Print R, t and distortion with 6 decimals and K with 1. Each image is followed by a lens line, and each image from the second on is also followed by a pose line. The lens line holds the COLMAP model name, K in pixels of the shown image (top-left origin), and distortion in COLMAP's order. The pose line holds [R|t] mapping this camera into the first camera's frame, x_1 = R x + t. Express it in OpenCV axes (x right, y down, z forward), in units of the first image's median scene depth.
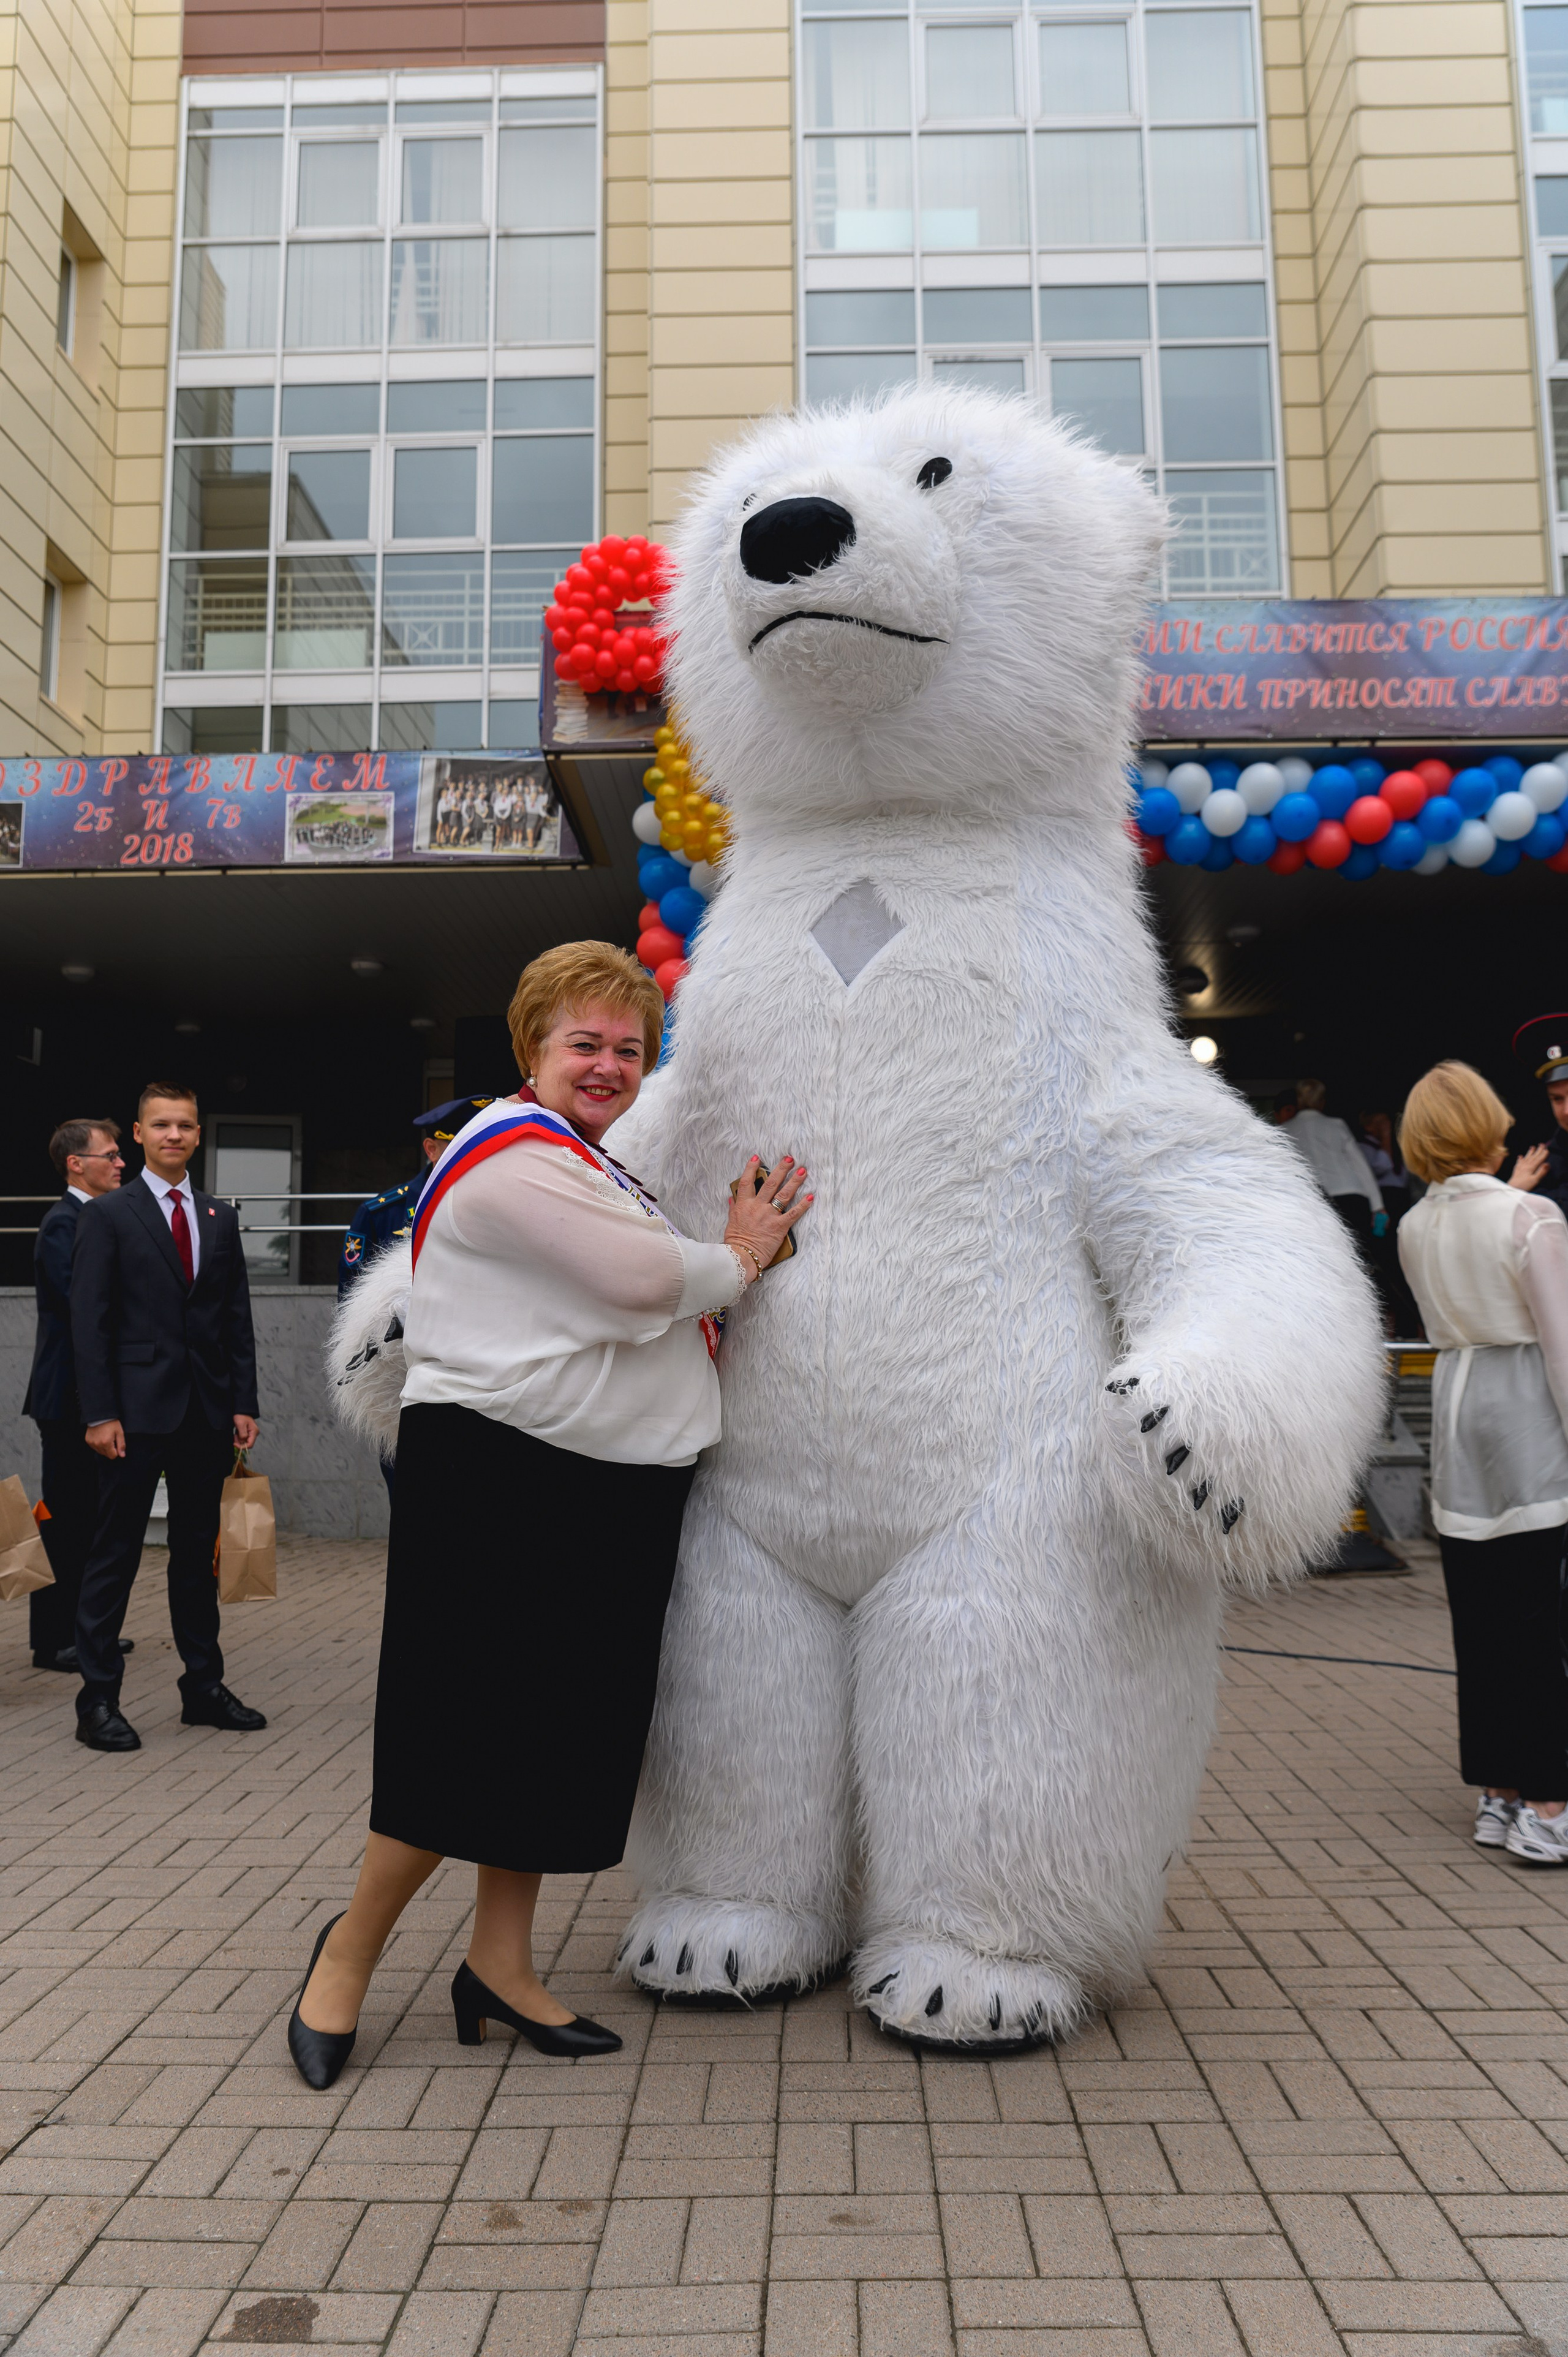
lens RADIAL K [[1758.9, 0, 787.5], [0, 1758.9, 1168.5], [0, 0, 1]] dist [-0.024778, 0.000428]
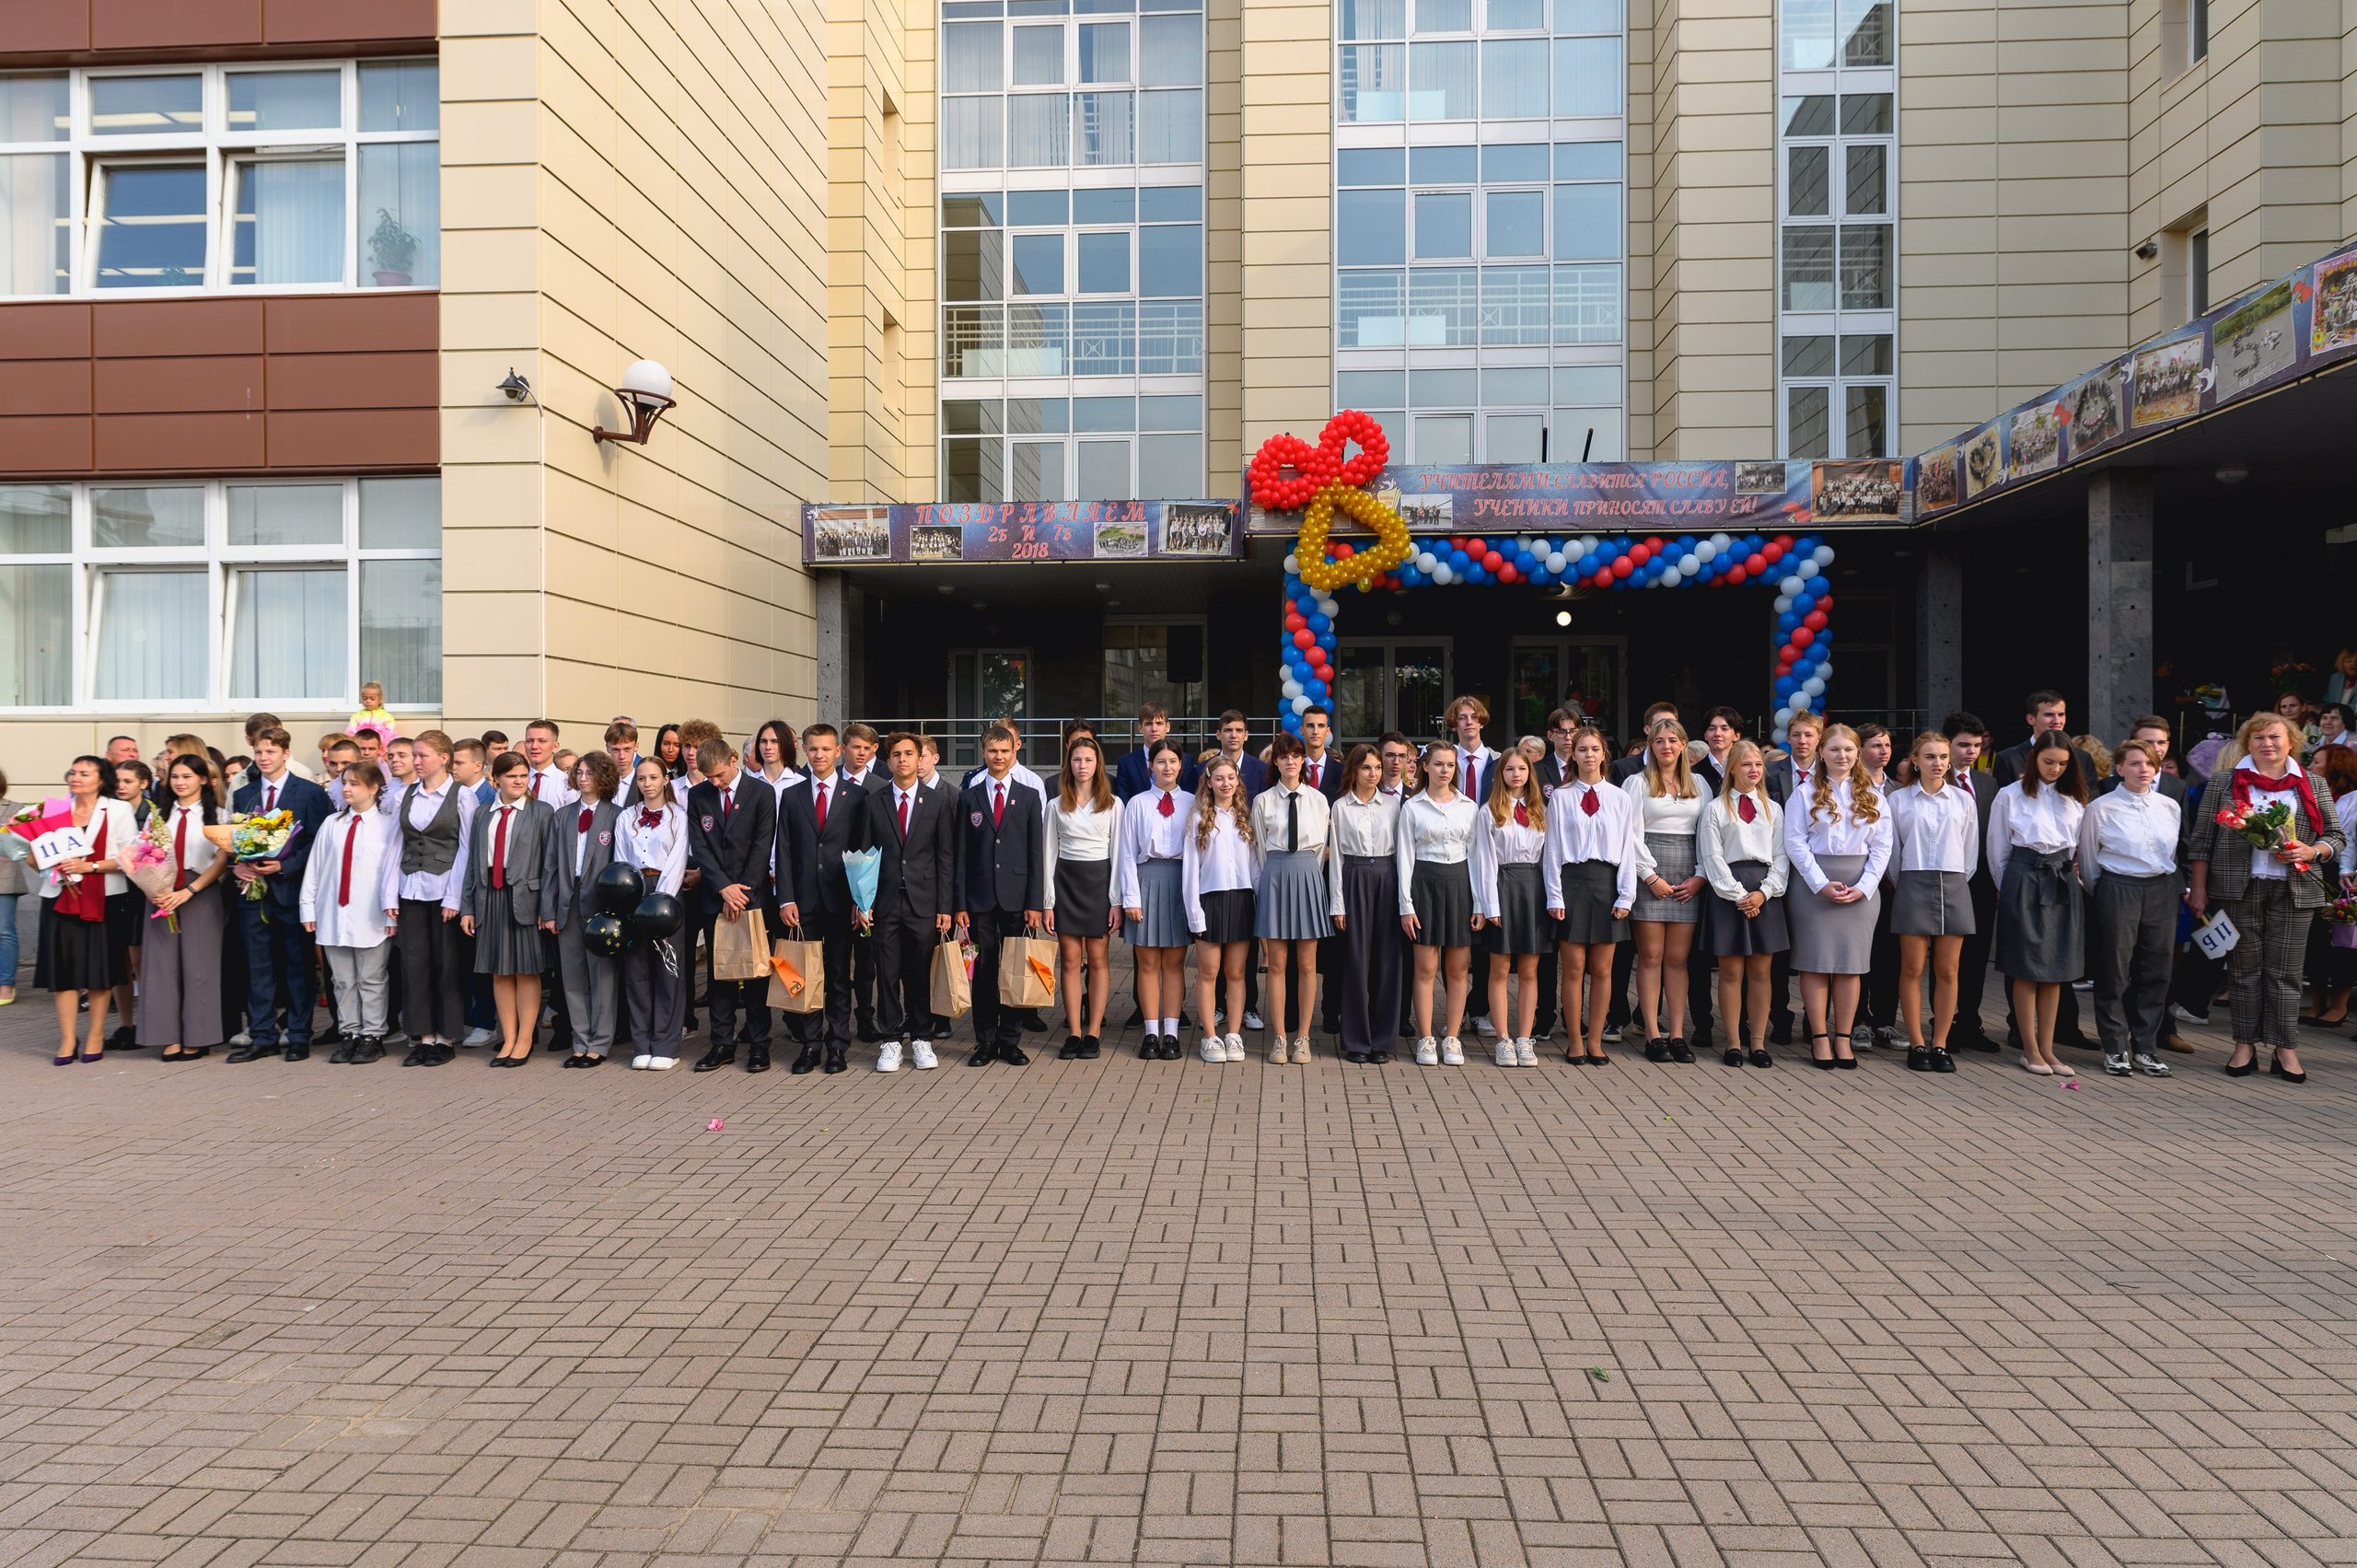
lens RADIAL K [[1546.4, 0, 1187.7], [0, 1546.4, 782.6], [0, 0, 1]] dist [-0.009728, 0.007531]
pose [[0.999351, 0.006165, -0.035480, -0.114518], [-0.001838, 0.992683, 0.120735, -0.132545], [0.035965, -0.120592, 0.992050, -0.784956]]
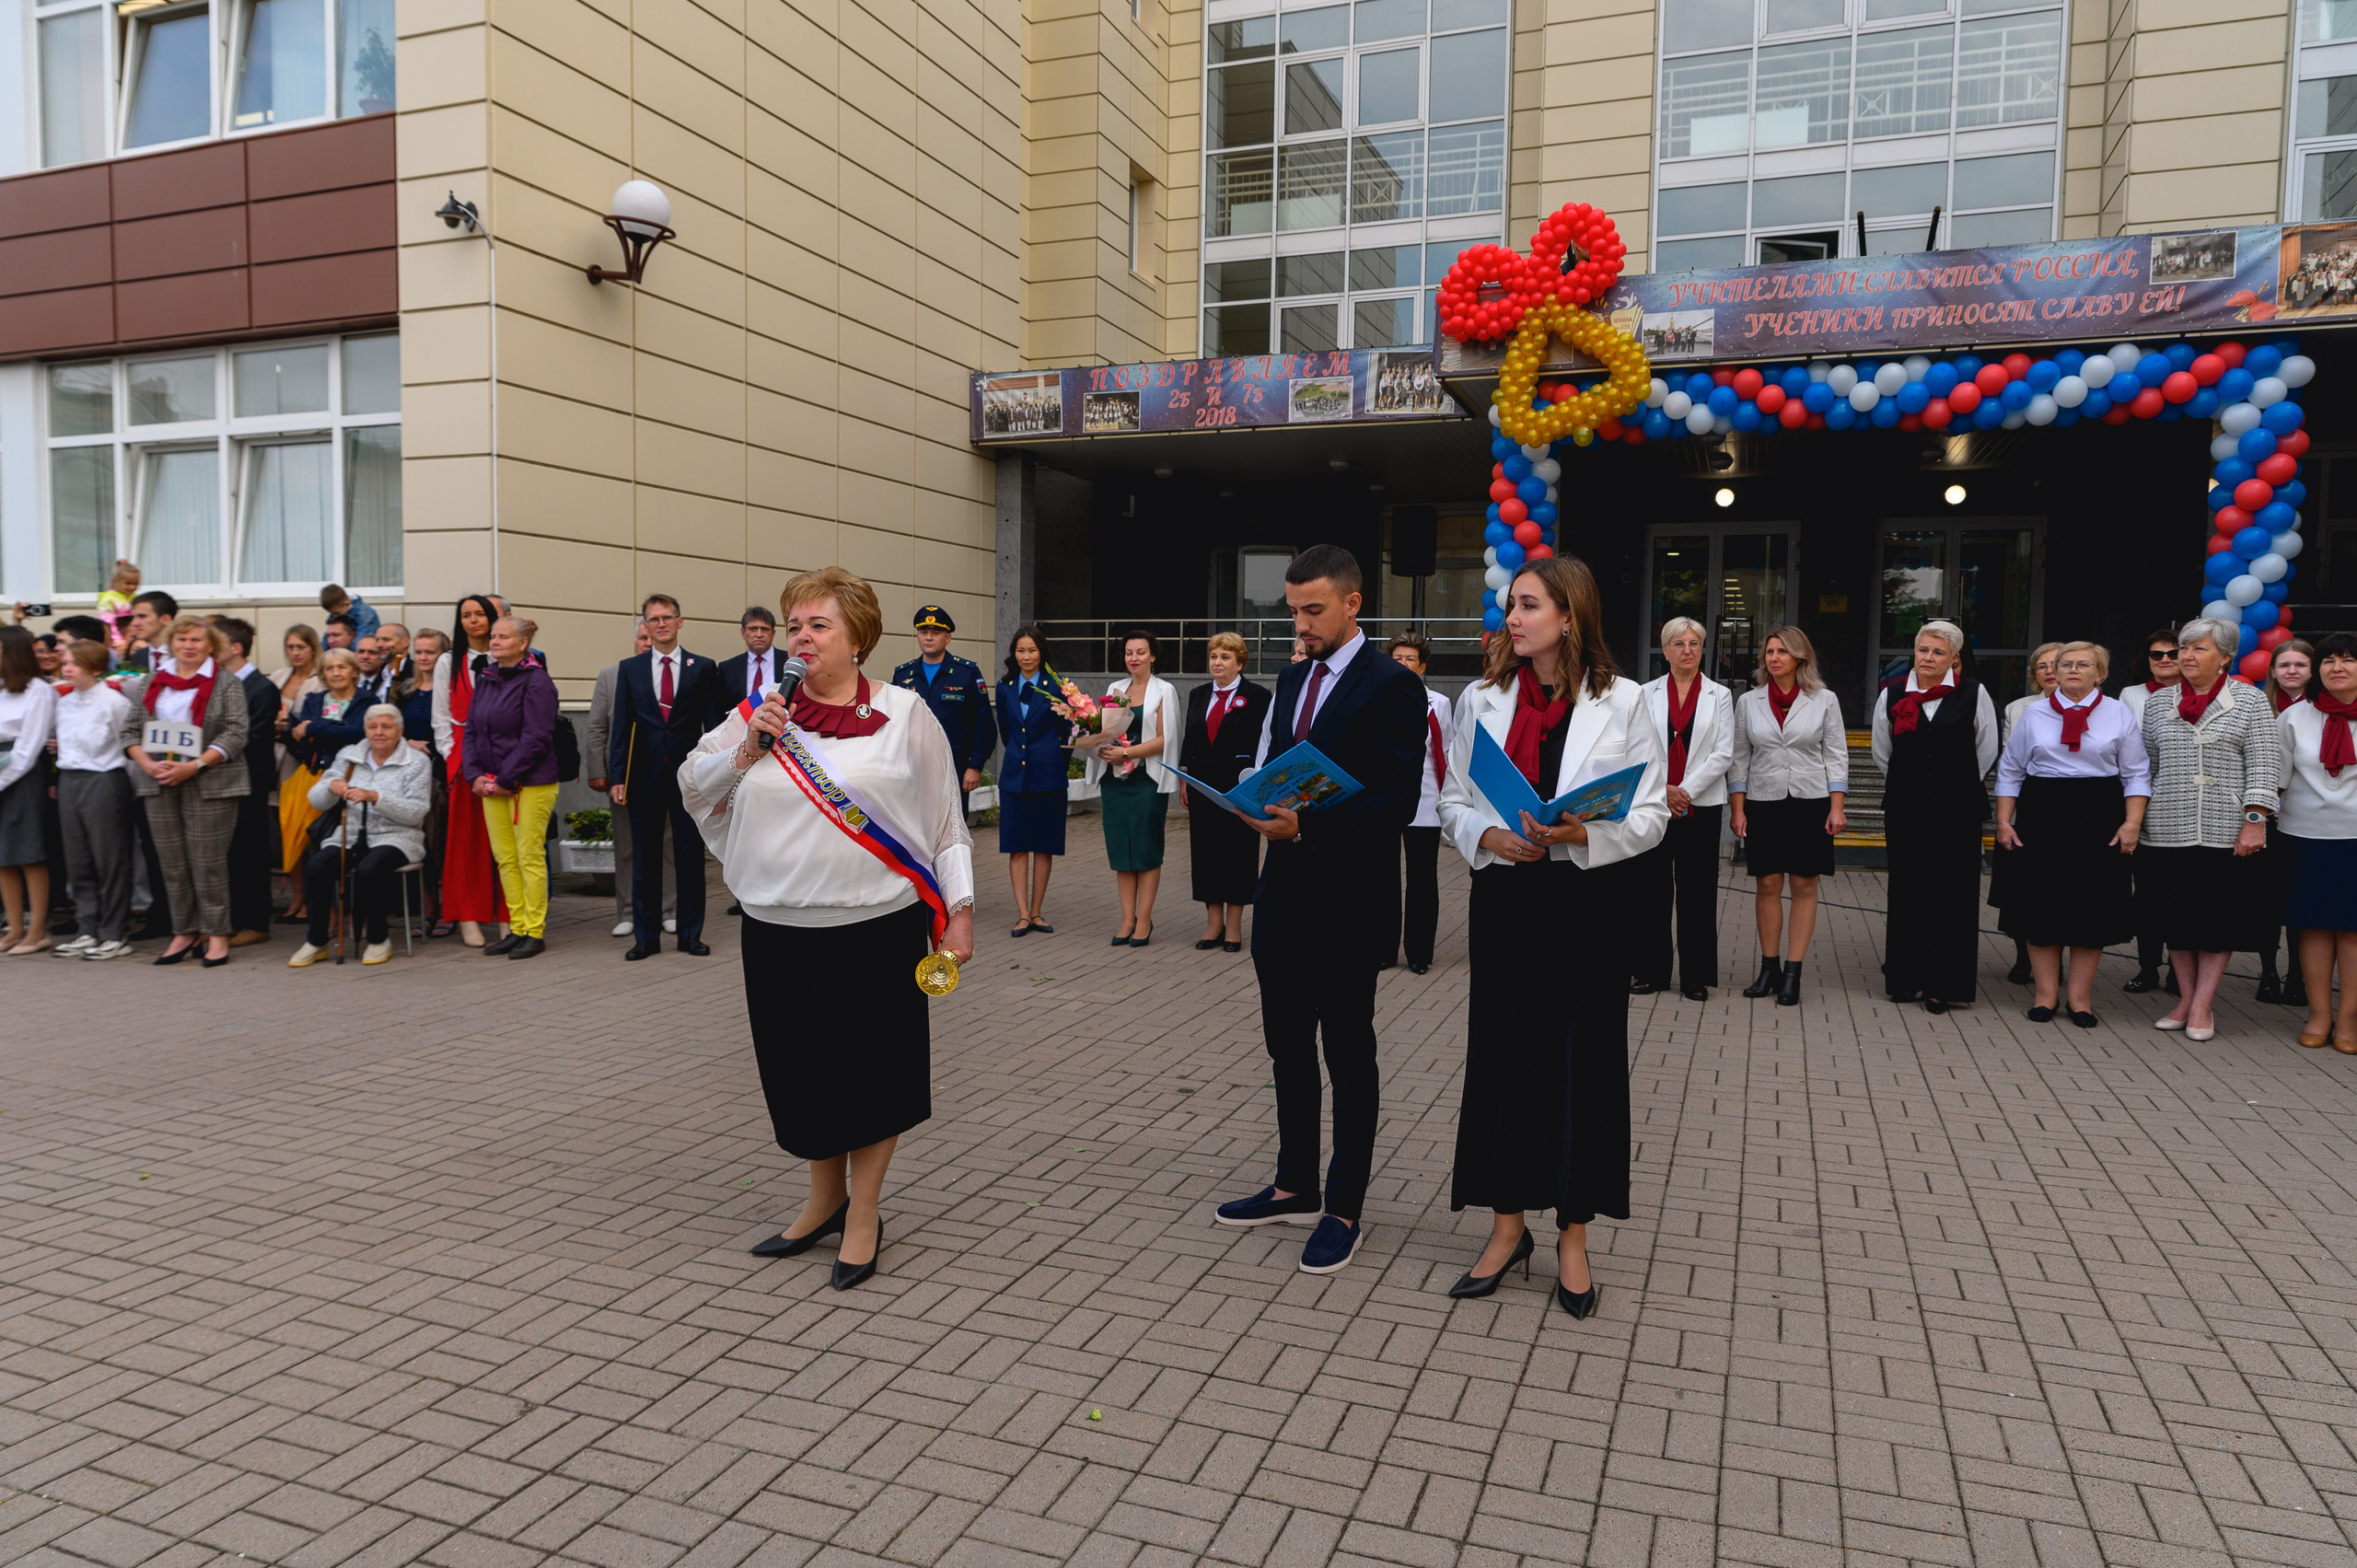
lens RADIAL K [[1544.5, 0, 1178.5], [0, 1544.5, 784.0], [0, 0, 1]] dist [-0.010303, 0.002182]
pose [[0.940919, 0.041431, -0.336088, 0.121243], [0.016806, 0.985551, 0.168545, -0.085016], [0.338215, -0.164236, 0.926627, -0.448250]]
